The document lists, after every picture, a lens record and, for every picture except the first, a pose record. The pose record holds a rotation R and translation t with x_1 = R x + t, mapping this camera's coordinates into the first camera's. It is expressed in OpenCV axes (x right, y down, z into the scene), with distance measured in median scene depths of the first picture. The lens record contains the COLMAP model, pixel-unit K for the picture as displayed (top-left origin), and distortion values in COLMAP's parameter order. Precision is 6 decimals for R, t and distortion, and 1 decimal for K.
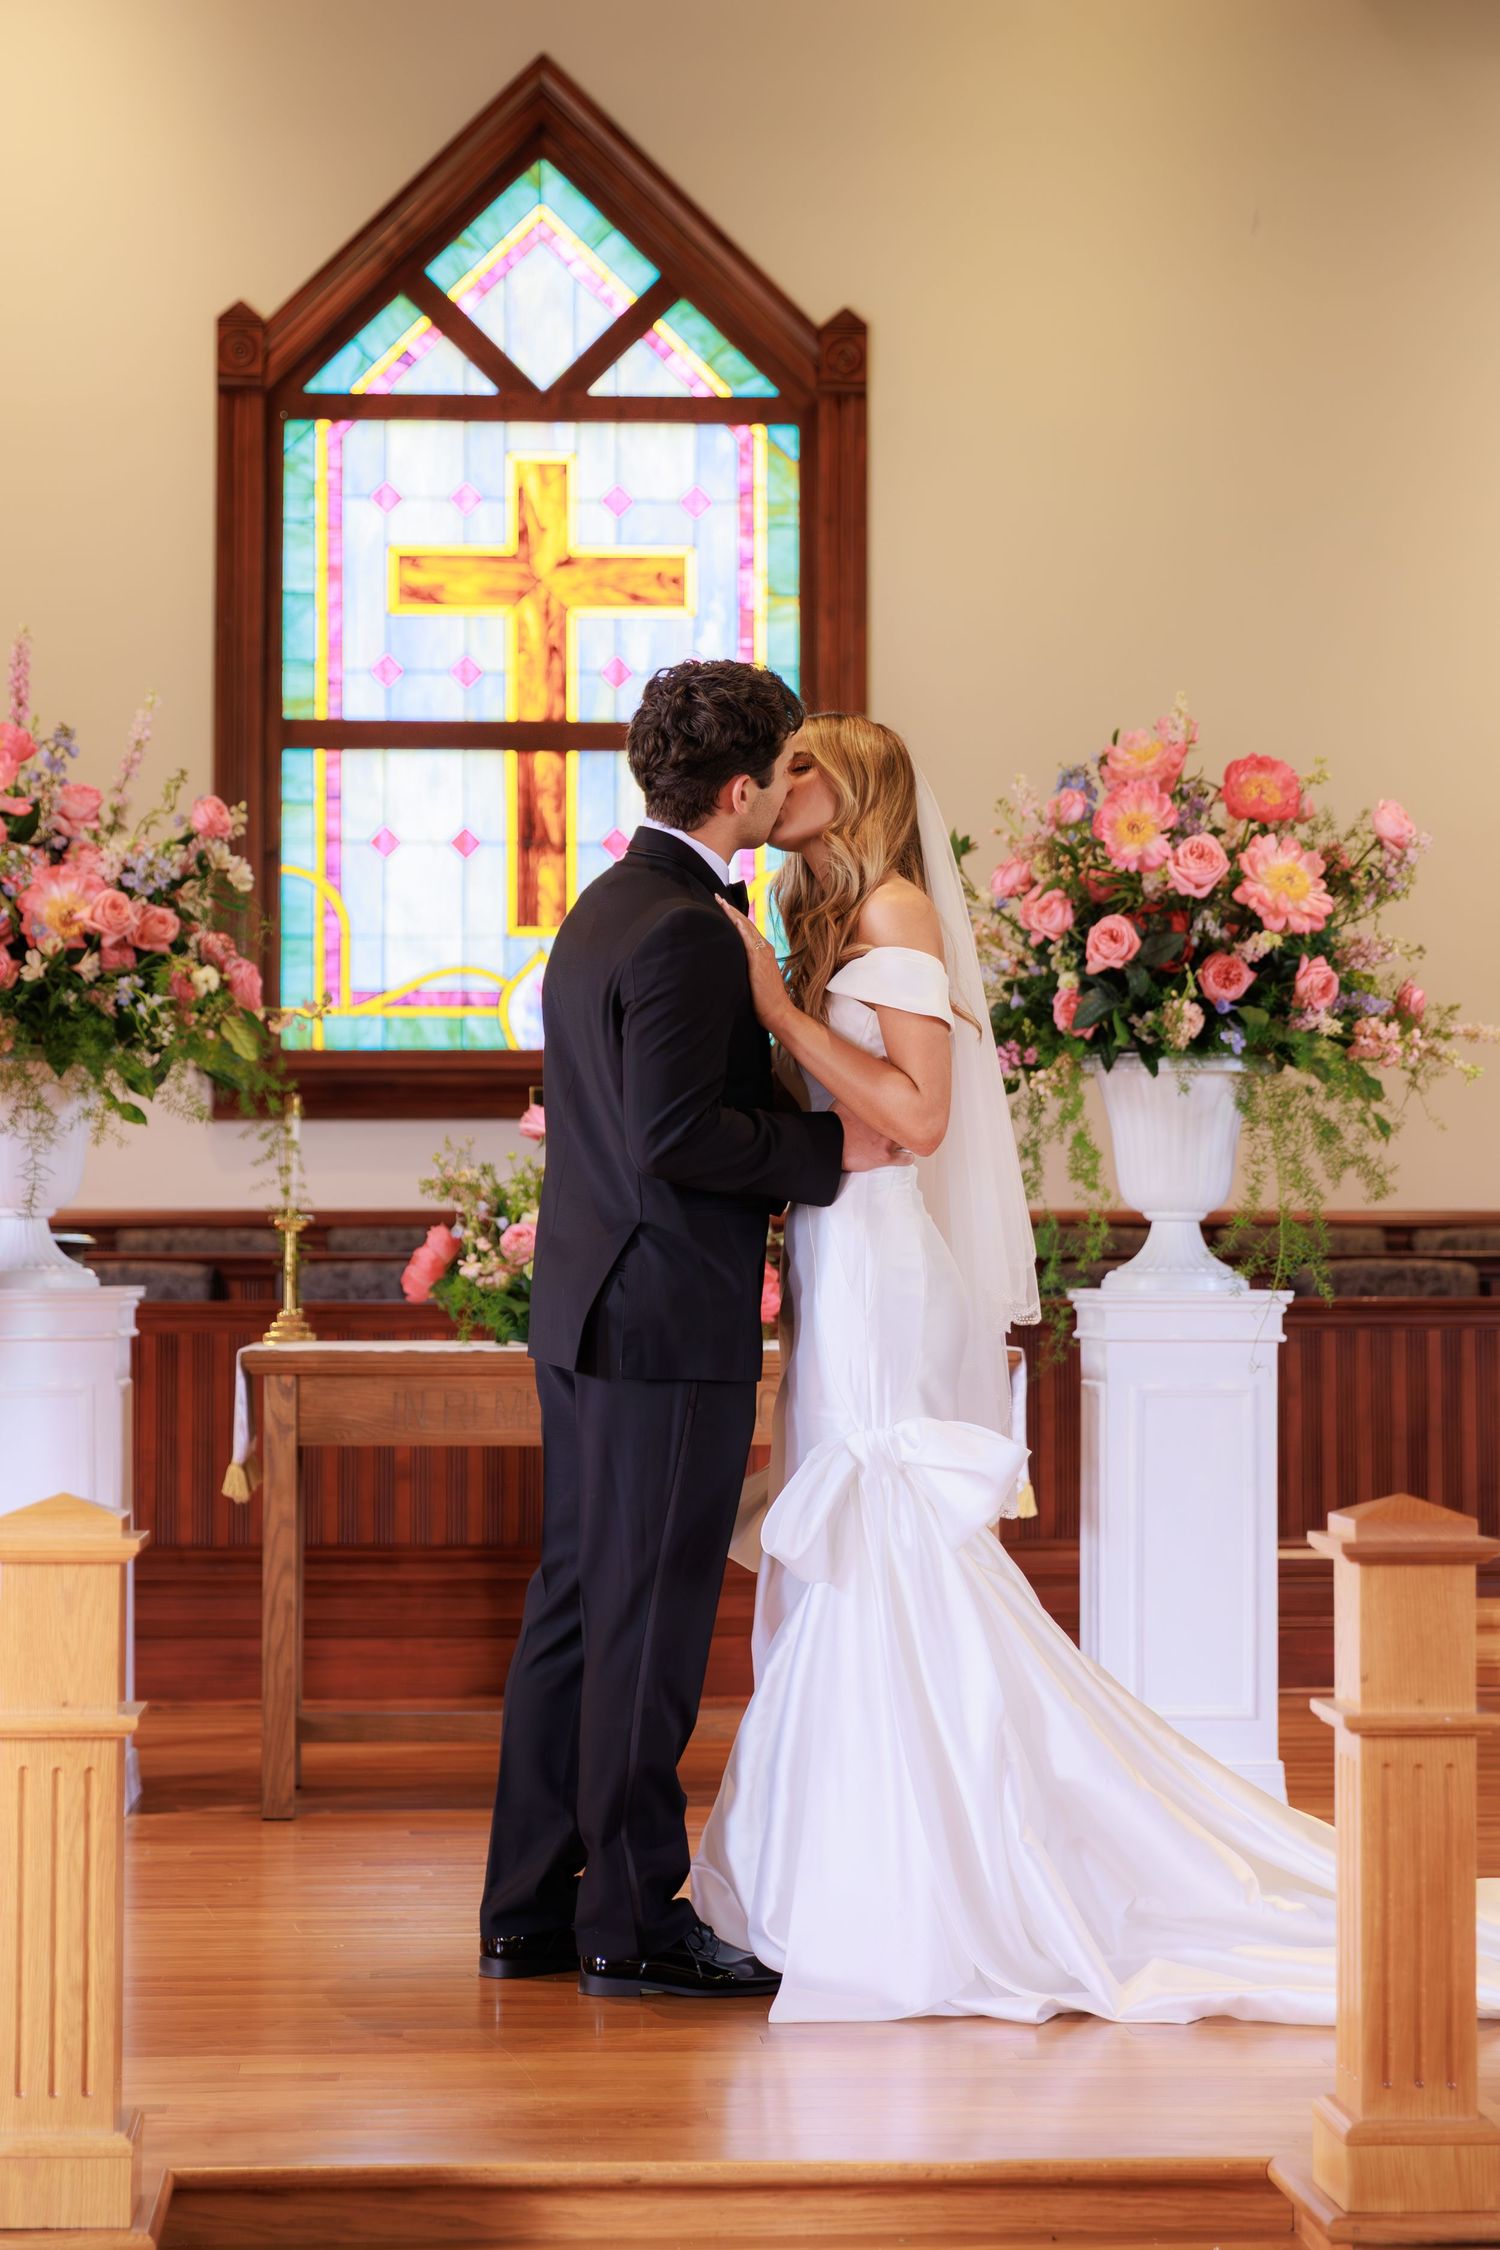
lens RADIAL K [[4659.9, 0, 634.9], [0, 4659.9, 1154.5], [0, 0, 1]] dist [-0.047763, 0.000000]
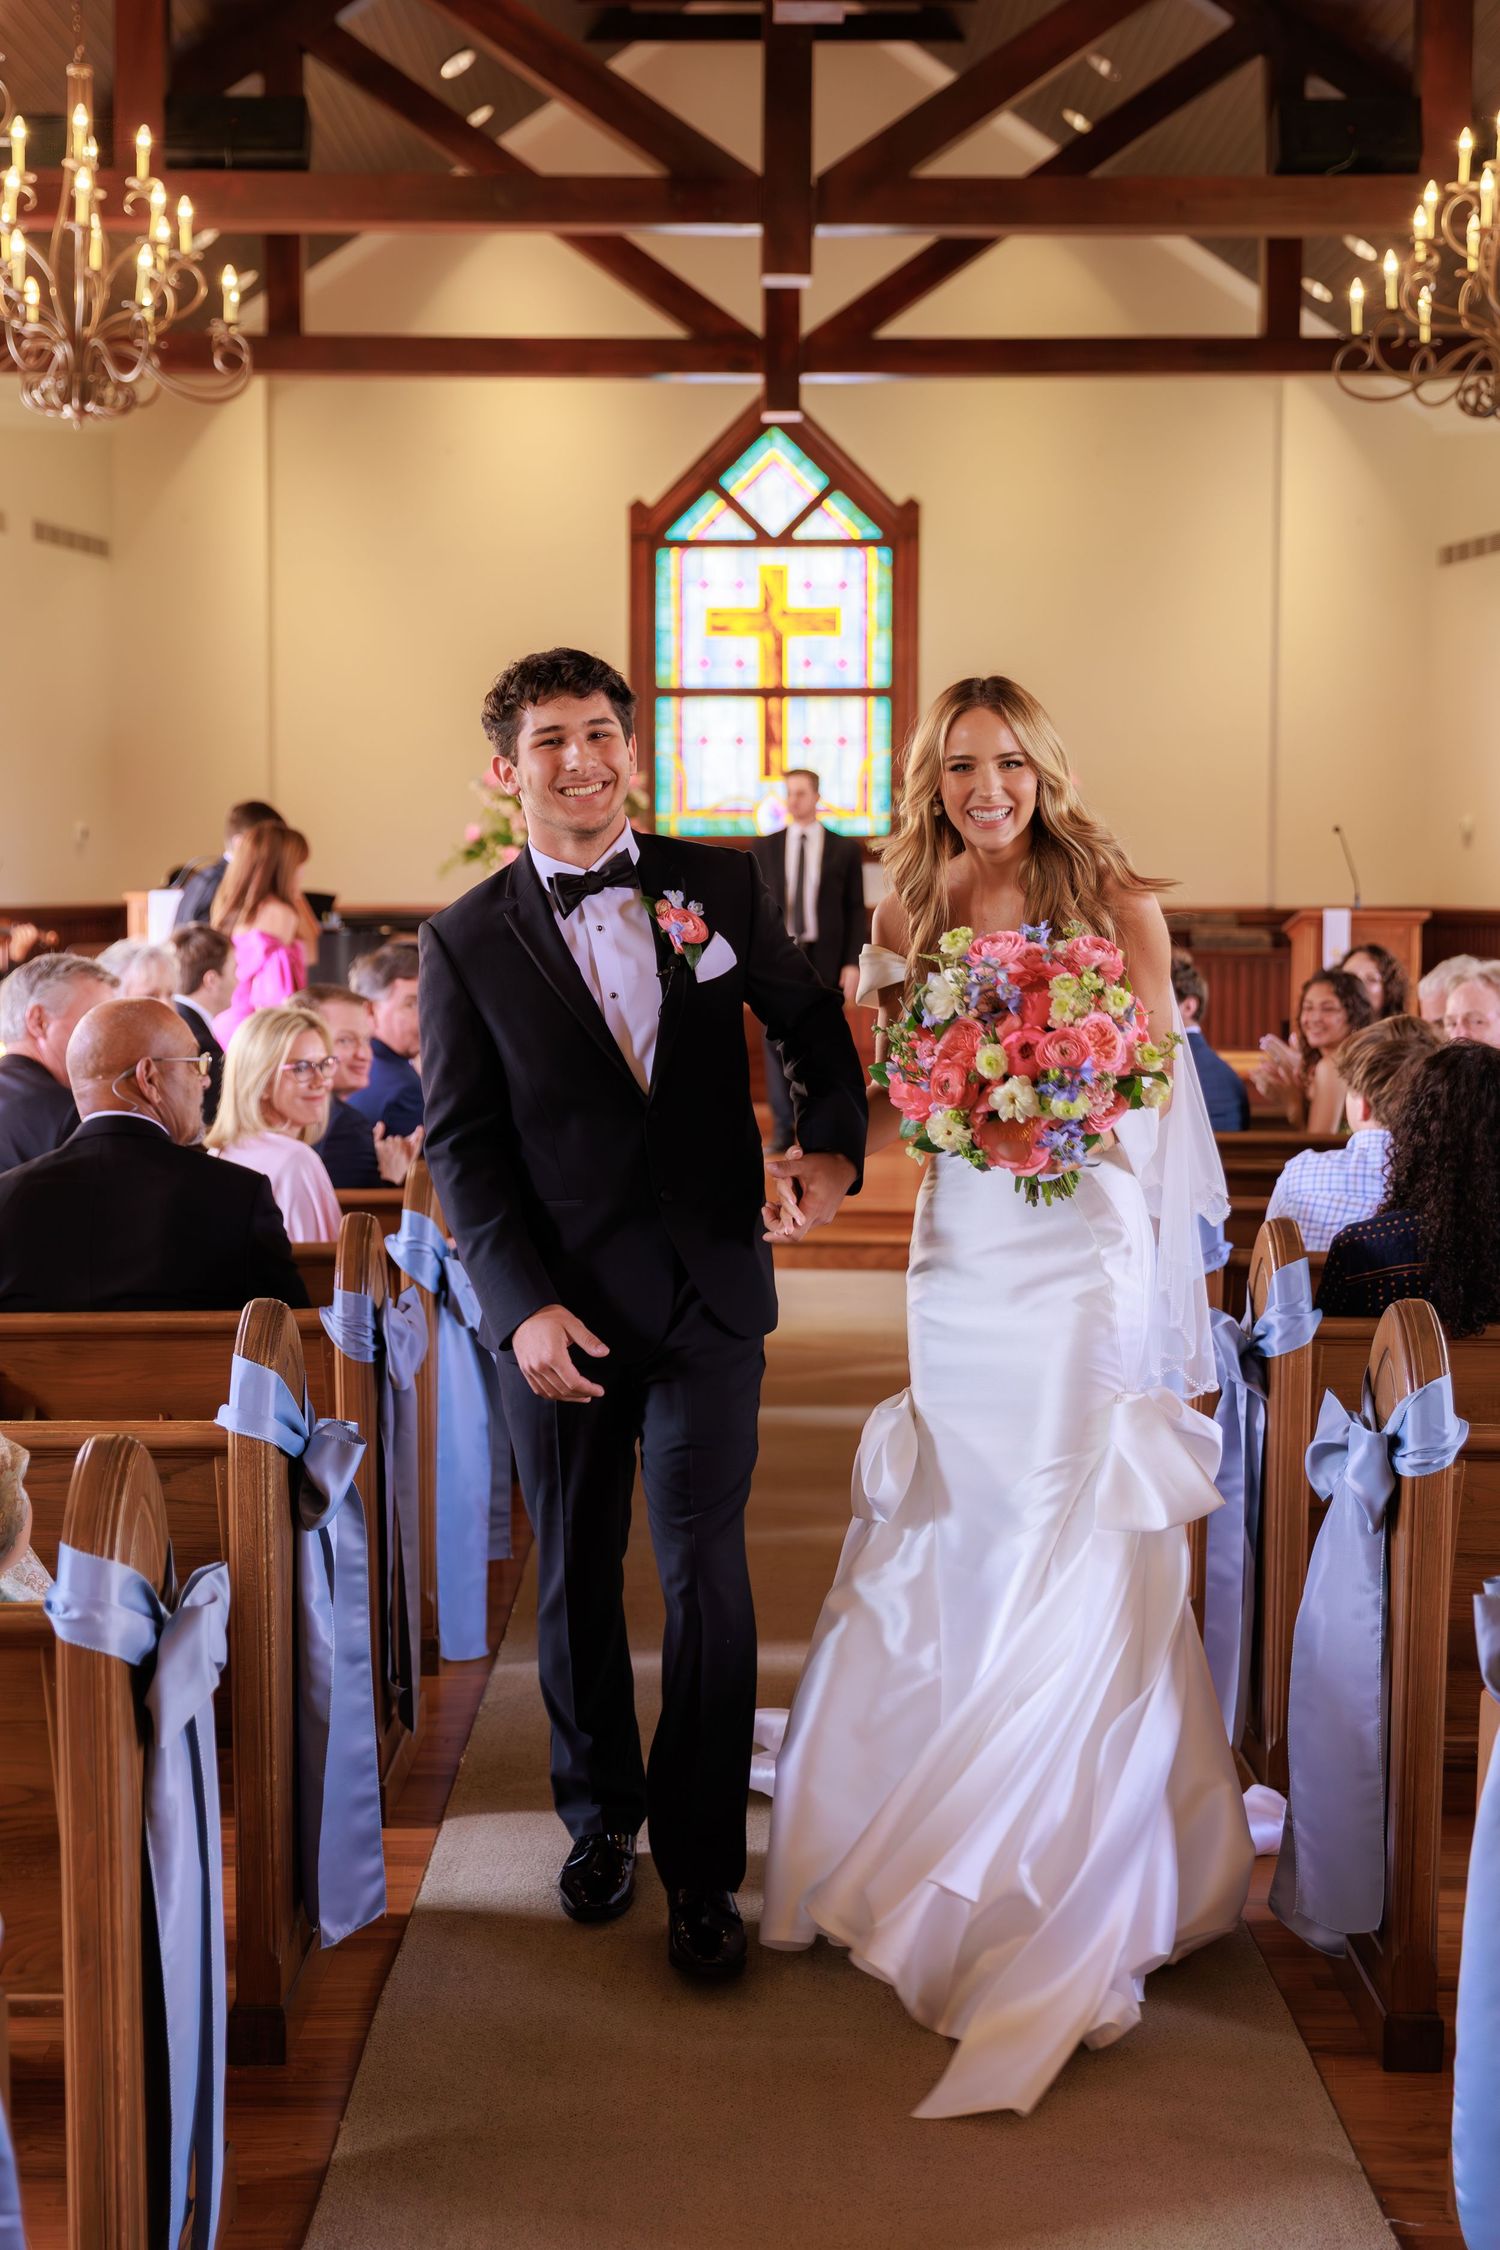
lens RADIAL K [[4253.1, 0, 720.9], [0, 4253.1, 1163.8], [0, 0, 1]] dist [0.228753, 0.000000]
pose [[0.997882, 0.007601, -0.064611, 0.090043], [-0.001009, 0.994840, 0.101450, -0.071898], [0.065049, -0.101170, 0.992740, -1.078869]]
